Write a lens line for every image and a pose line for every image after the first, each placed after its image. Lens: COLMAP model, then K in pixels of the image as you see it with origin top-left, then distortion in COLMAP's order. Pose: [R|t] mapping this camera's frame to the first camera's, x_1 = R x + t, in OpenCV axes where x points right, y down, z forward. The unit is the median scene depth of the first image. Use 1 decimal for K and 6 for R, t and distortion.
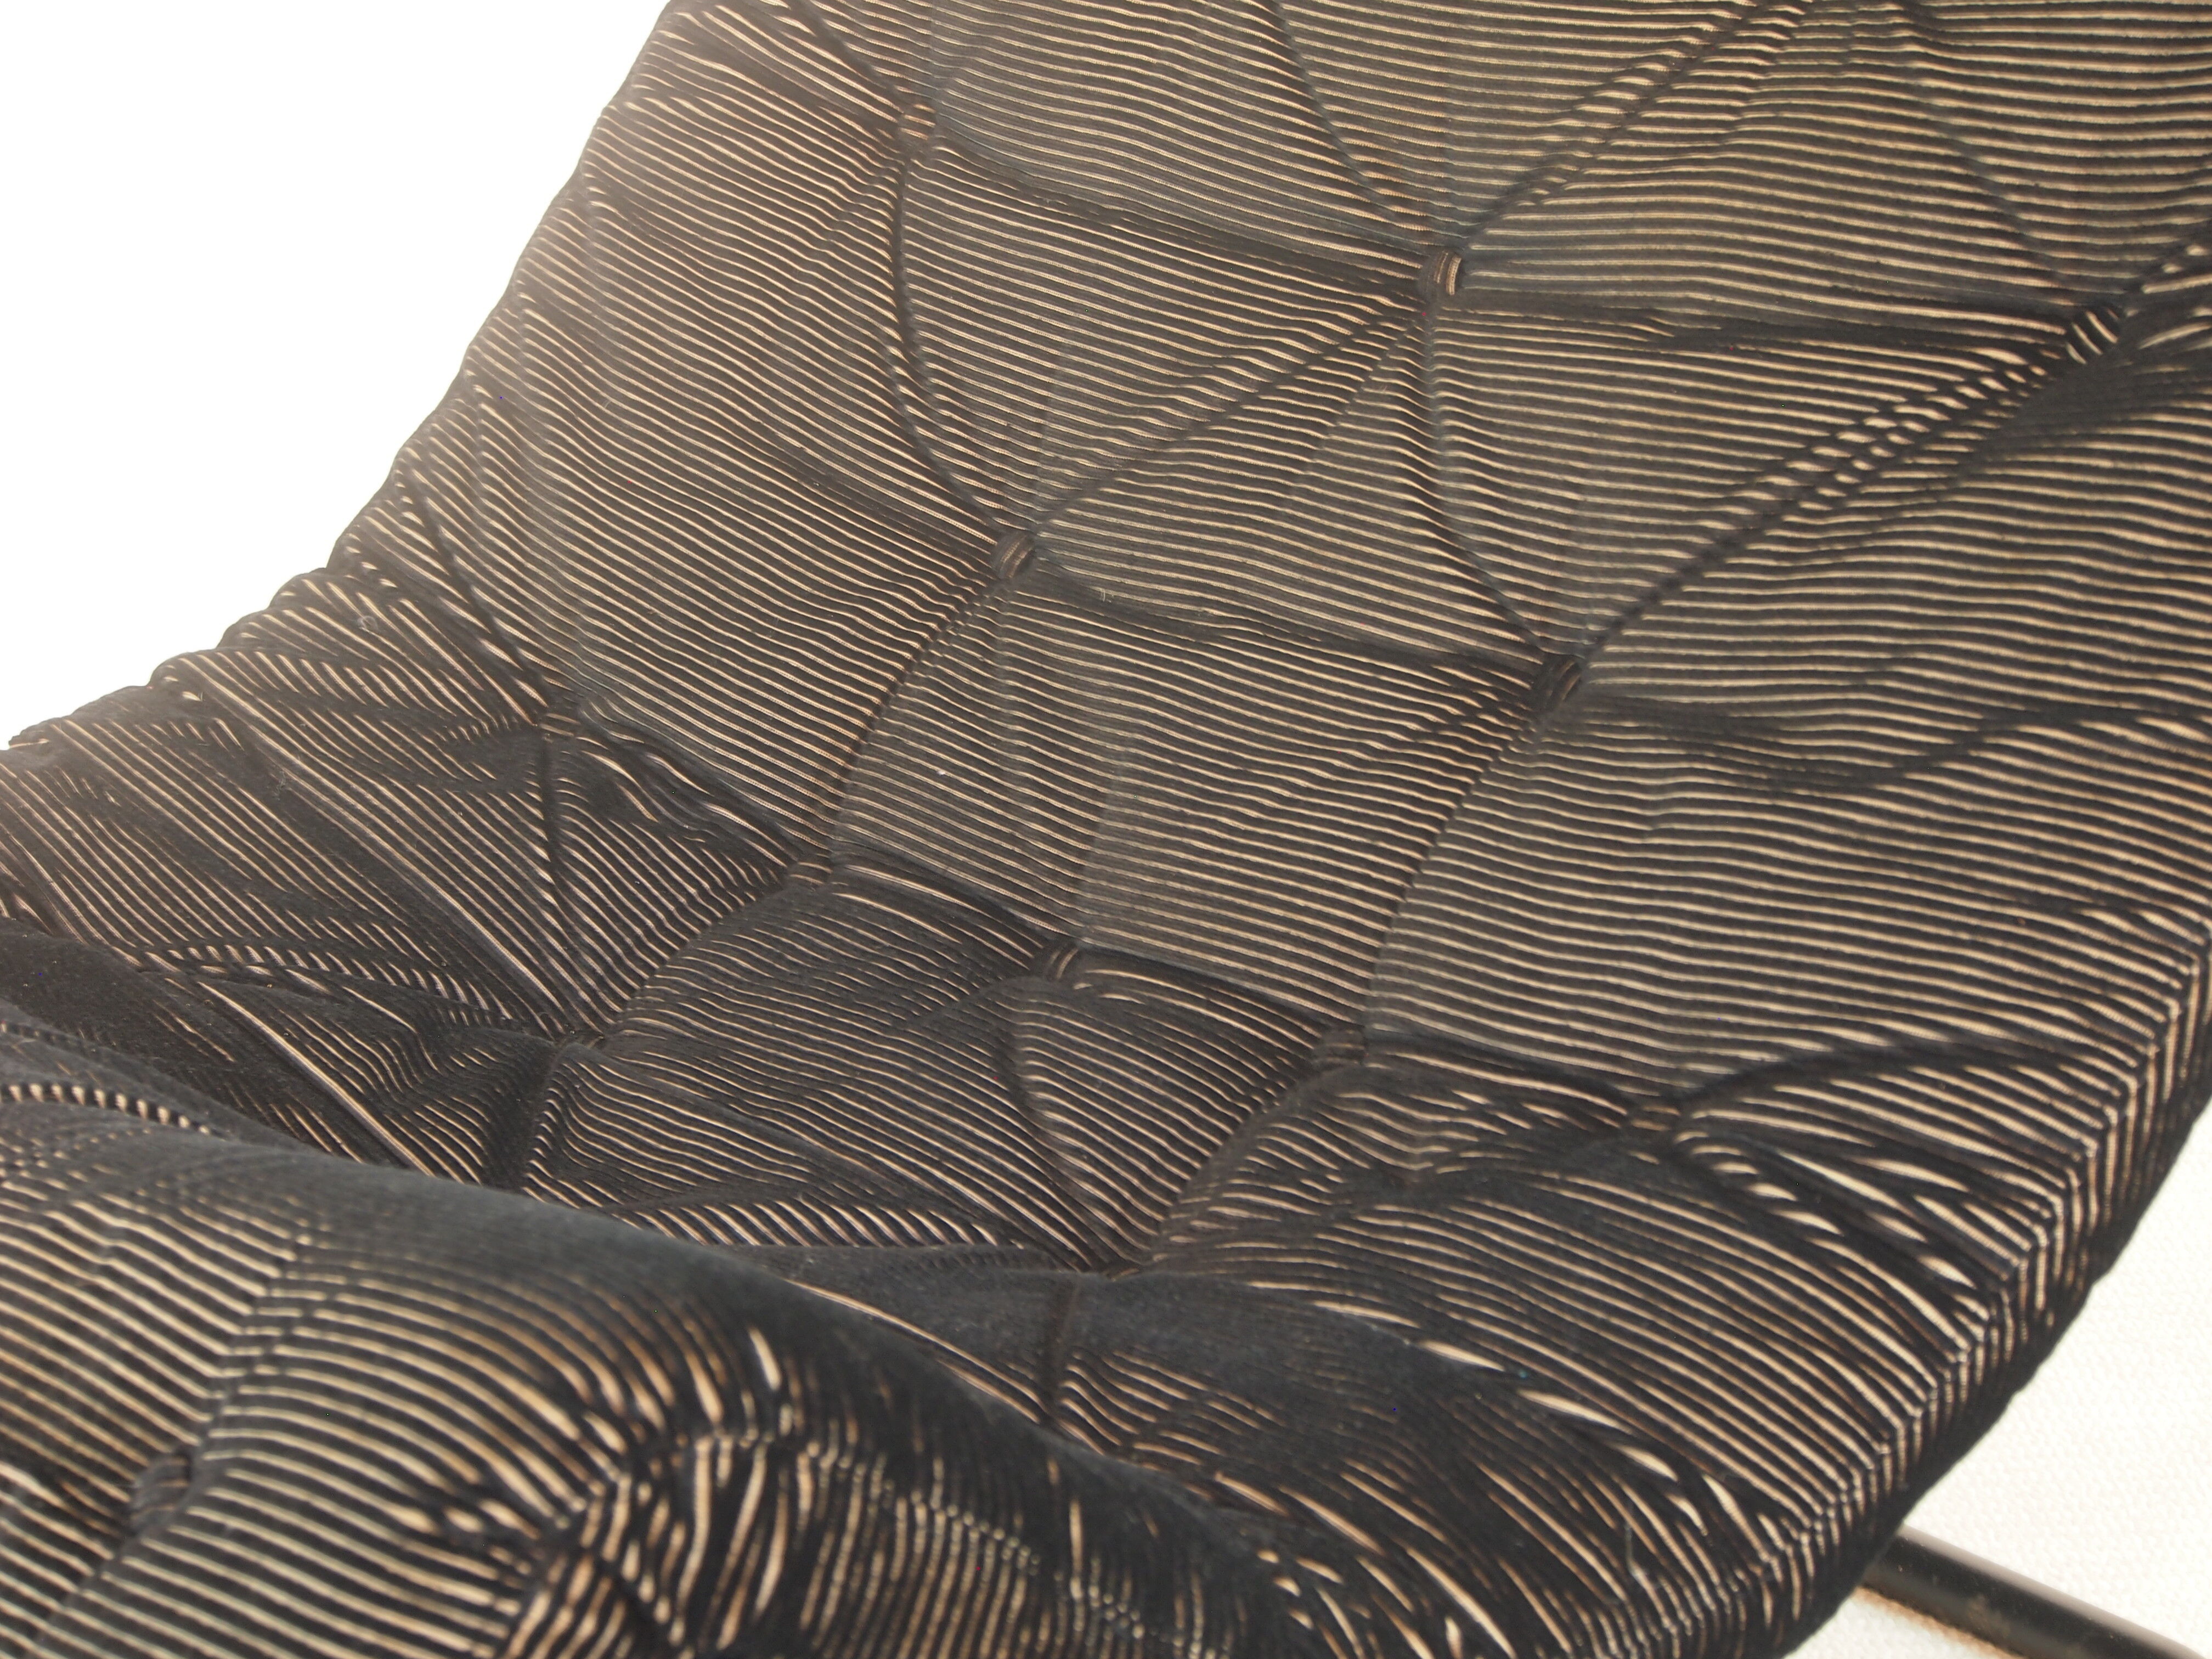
lens RADIAL K [[4724.4, 0, 1106.0], [0, 4724.4, 829.5], [0, 0, 1]] dist [0.046371, 0.091677]
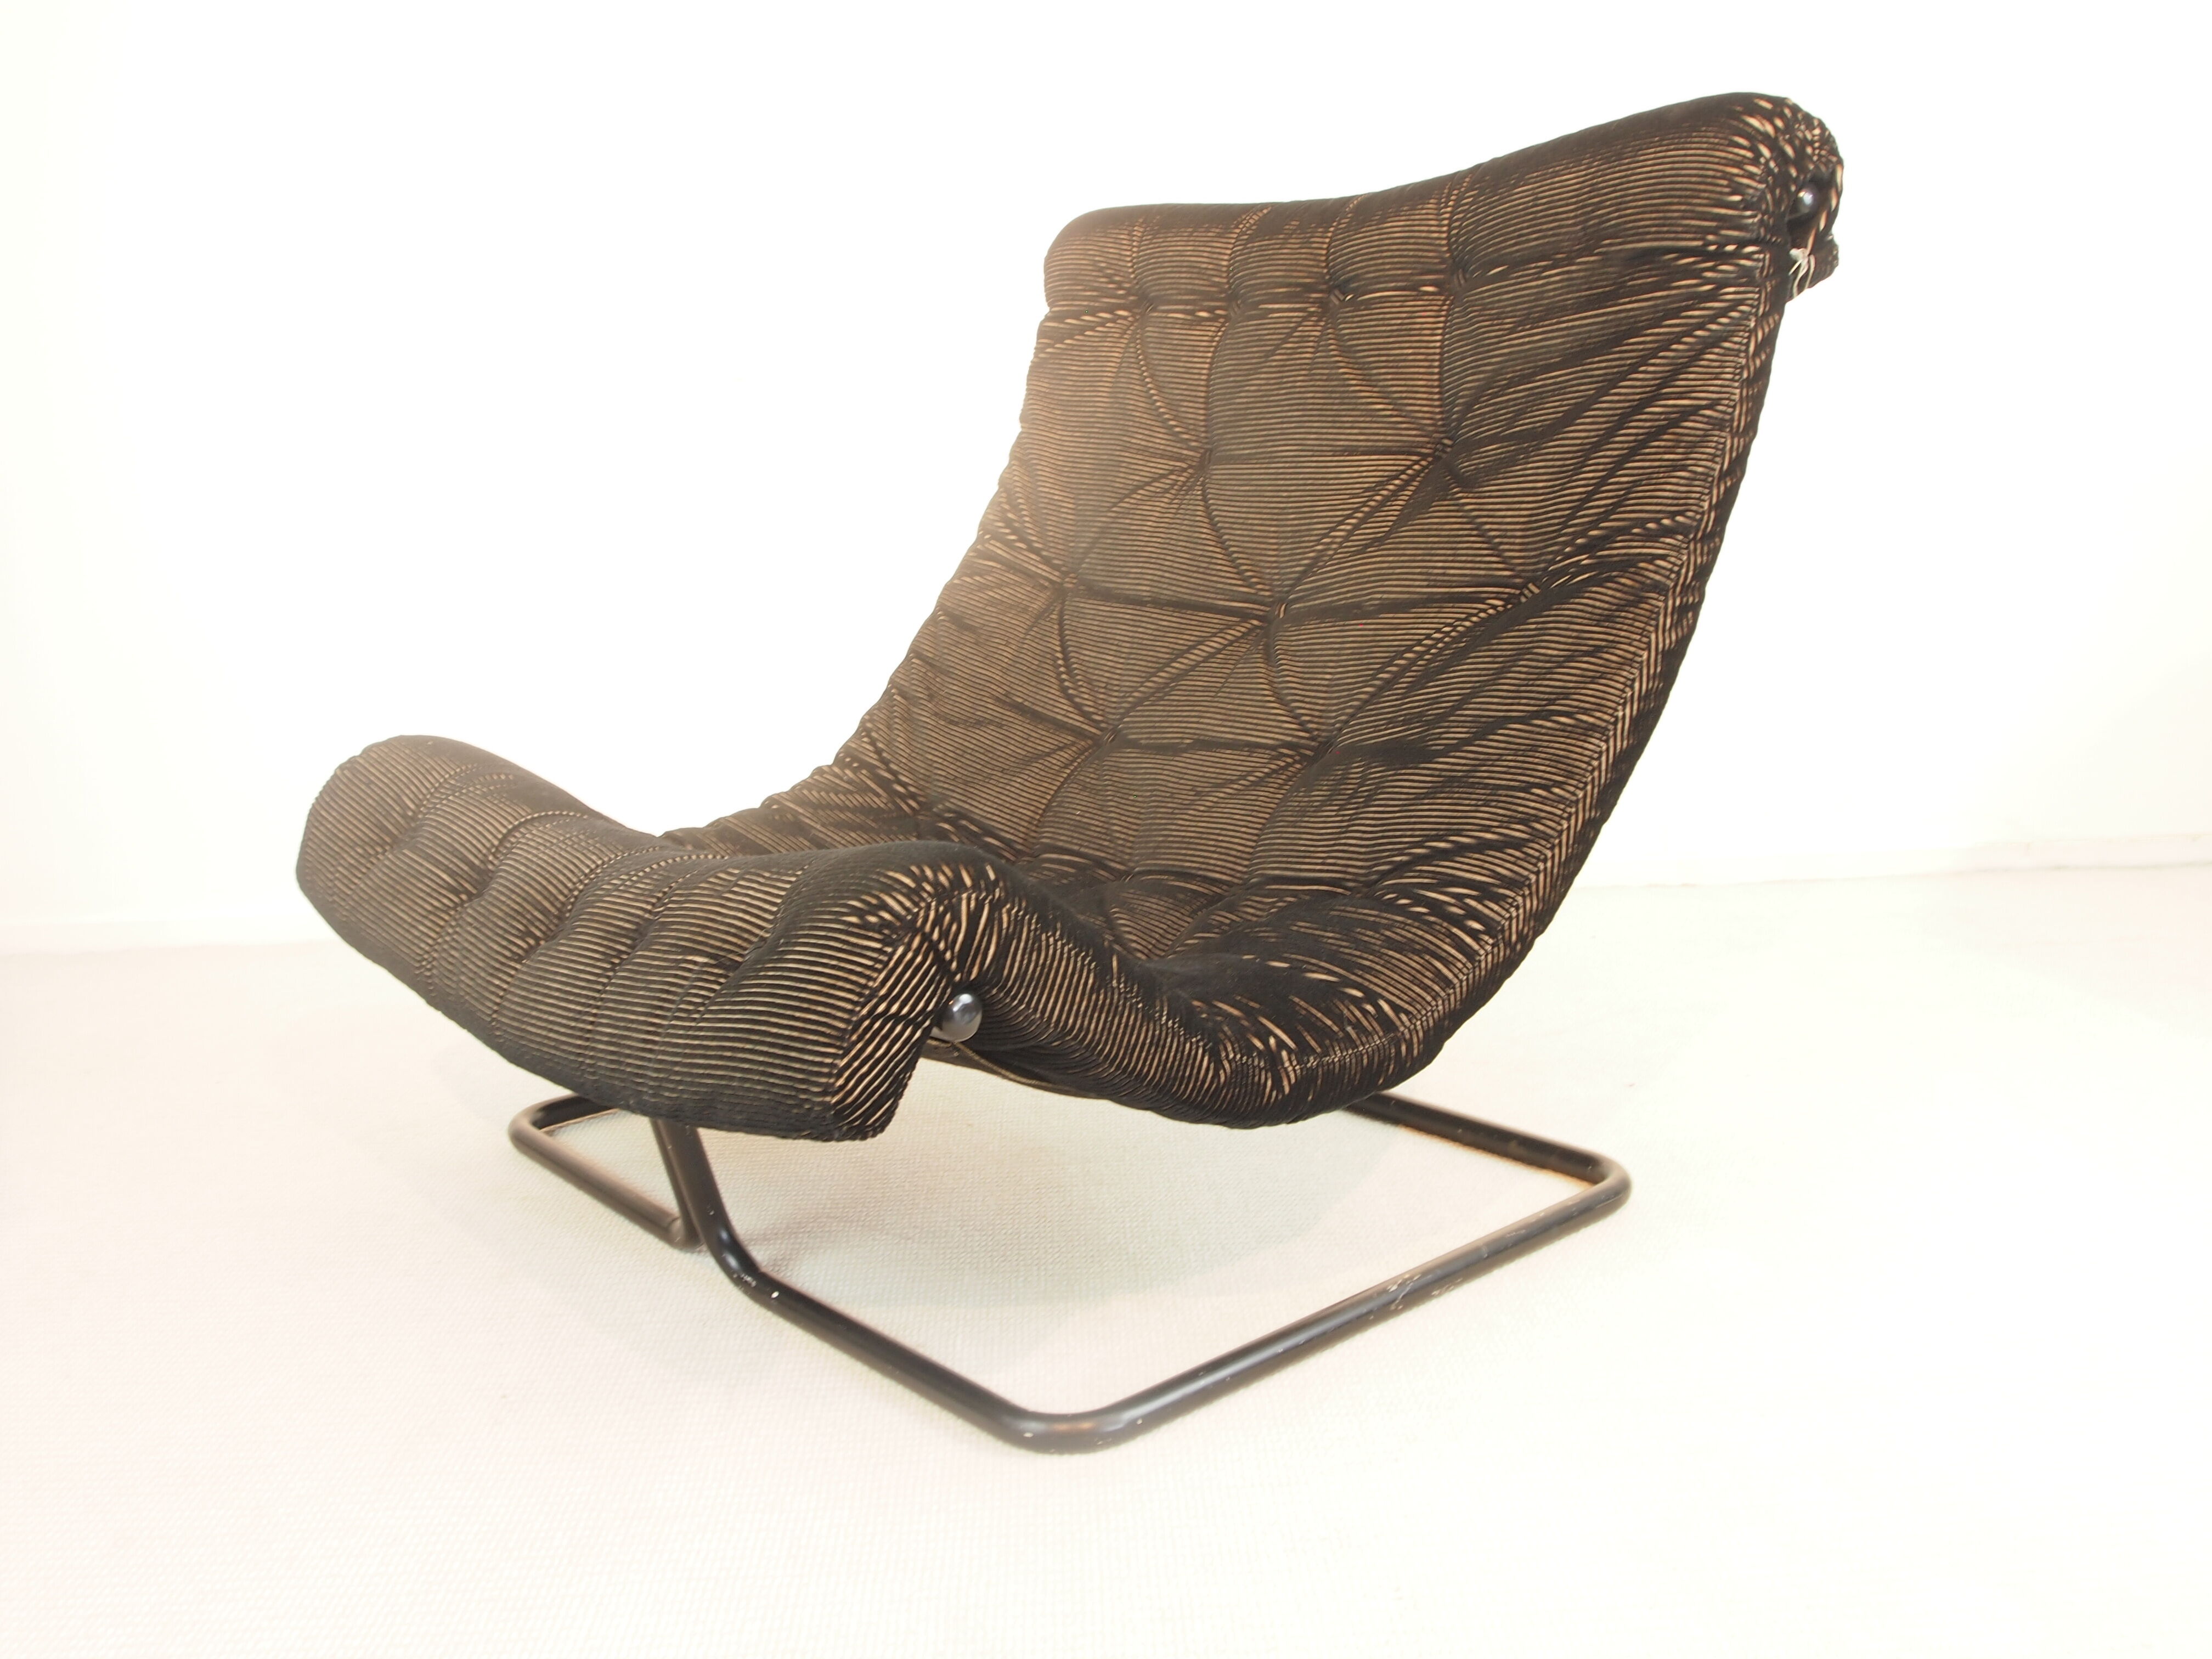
lens RADIAL K [[2067.2, 0, 1100.0], [0, 2067.2, 788.8], [0, 0, 1]] dist [-0.000876, 0.007962]
pose [[0.999198, -0.012960, -0.037899, 0.023379], [0.007373, 0.989549, -0.144009, 0.174884], [0.039370, 0.143614, 0.988850, -0.084701]]
